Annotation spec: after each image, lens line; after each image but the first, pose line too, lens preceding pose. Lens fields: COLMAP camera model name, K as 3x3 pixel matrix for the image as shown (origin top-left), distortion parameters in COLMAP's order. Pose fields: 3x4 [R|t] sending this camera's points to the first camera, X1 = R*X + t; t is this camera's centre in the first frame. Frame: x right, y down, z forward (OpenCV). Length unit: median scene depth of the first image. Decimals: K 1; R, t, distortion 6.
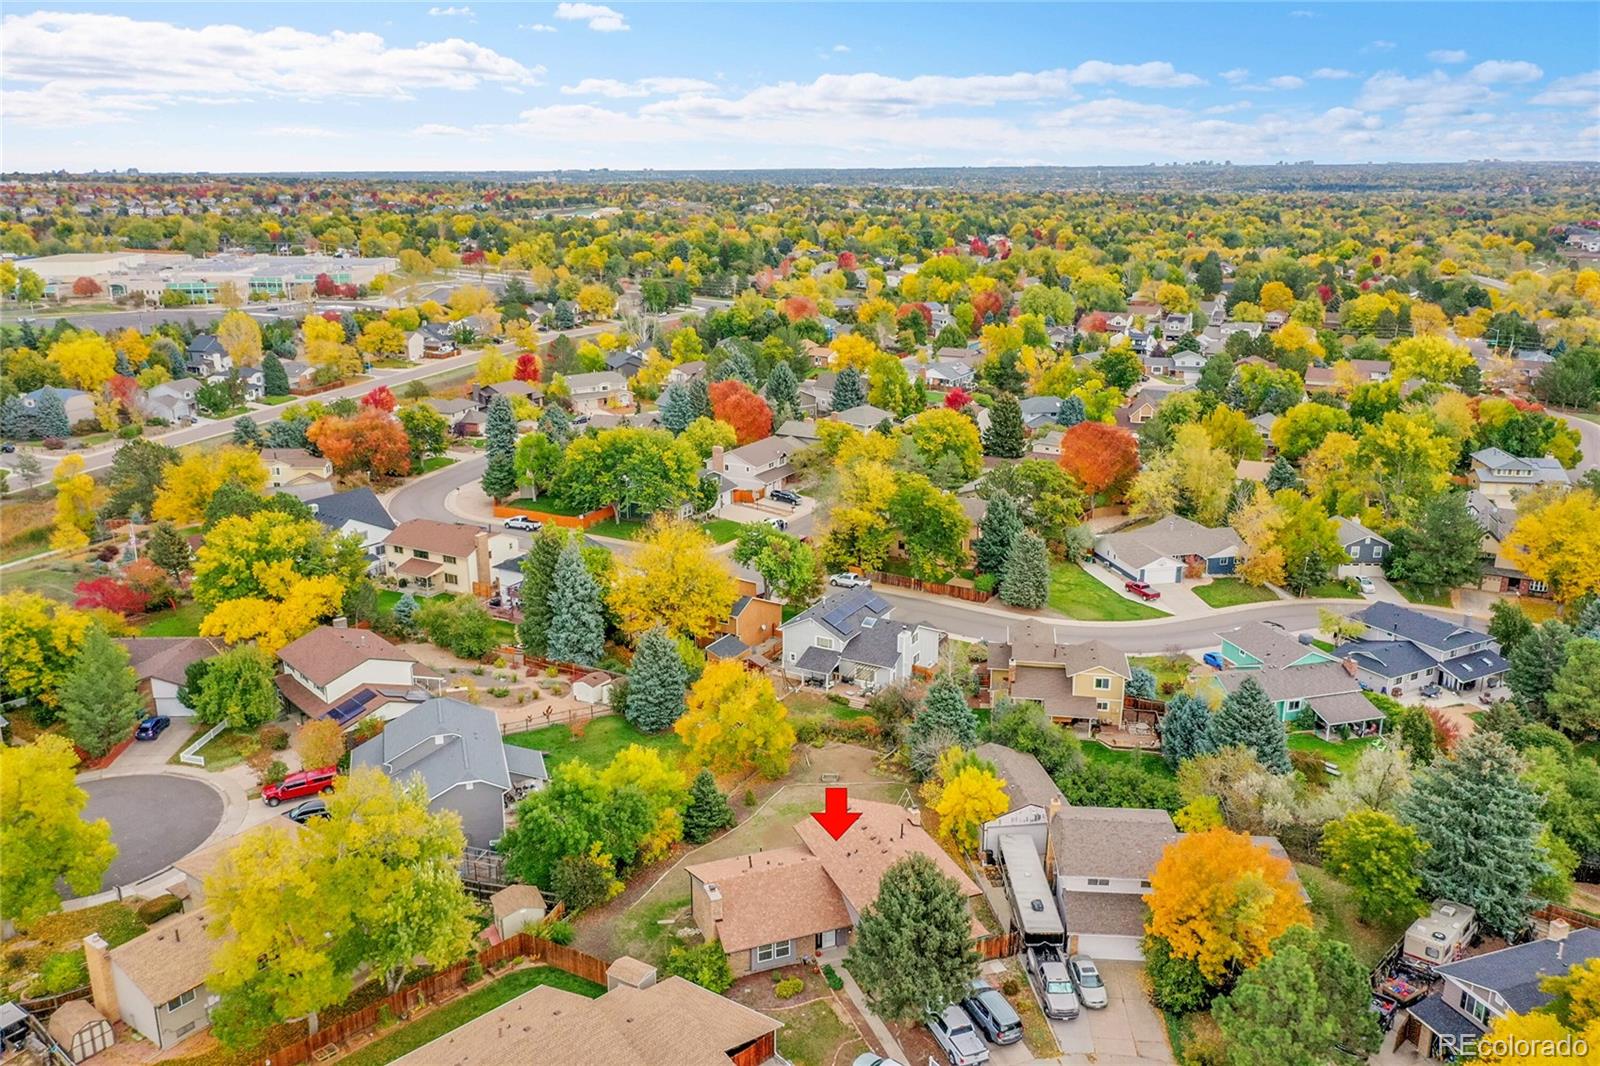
lens RADIAL K [[1269.3, 0, 792.6], [0, 1269.3, 535.4], [0, 0, 1]] dist [-0.000138, 0.006892]
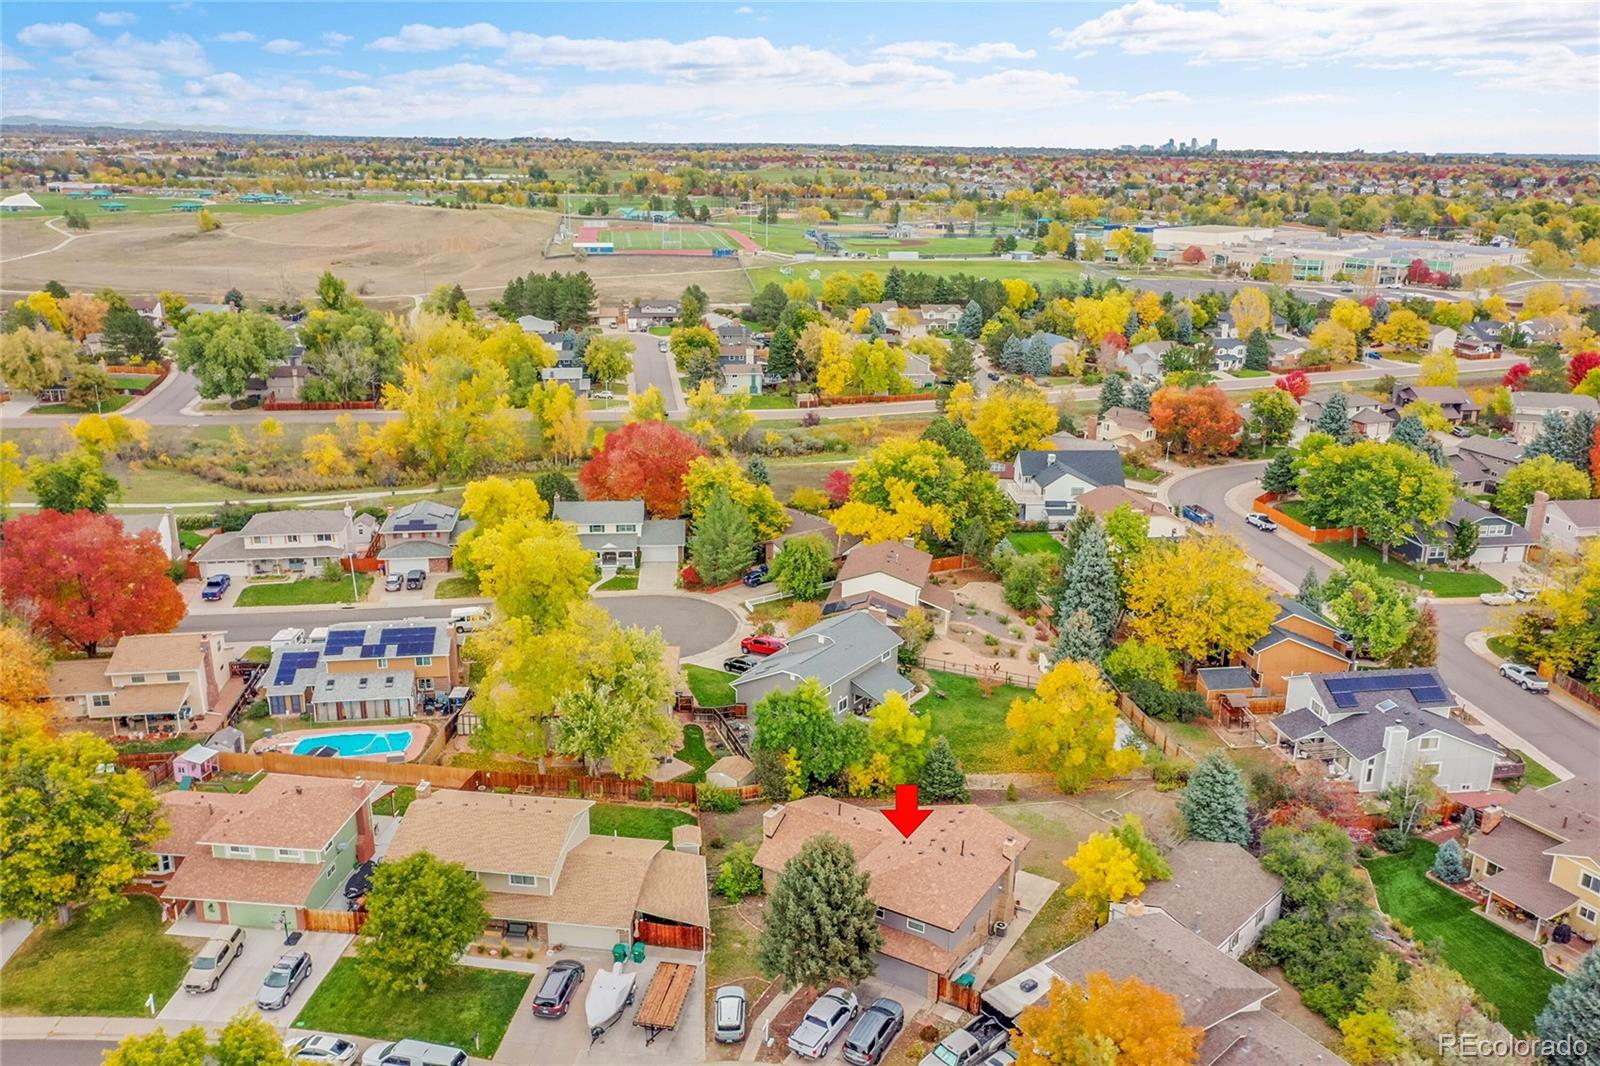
lens RADIAL K [[1269.3, 0, 792.6], [0, 1269.3, 535.4], [0, 0, 1]] dist [-0.000138, 0.006892]
pose [[0.608807, 0.239898, -0.756176, 0.126500], [-0.229257, 0.965716, 0.121797, -0.014920], [0.759470, 0.099208, 0.642933, 0.051740]]
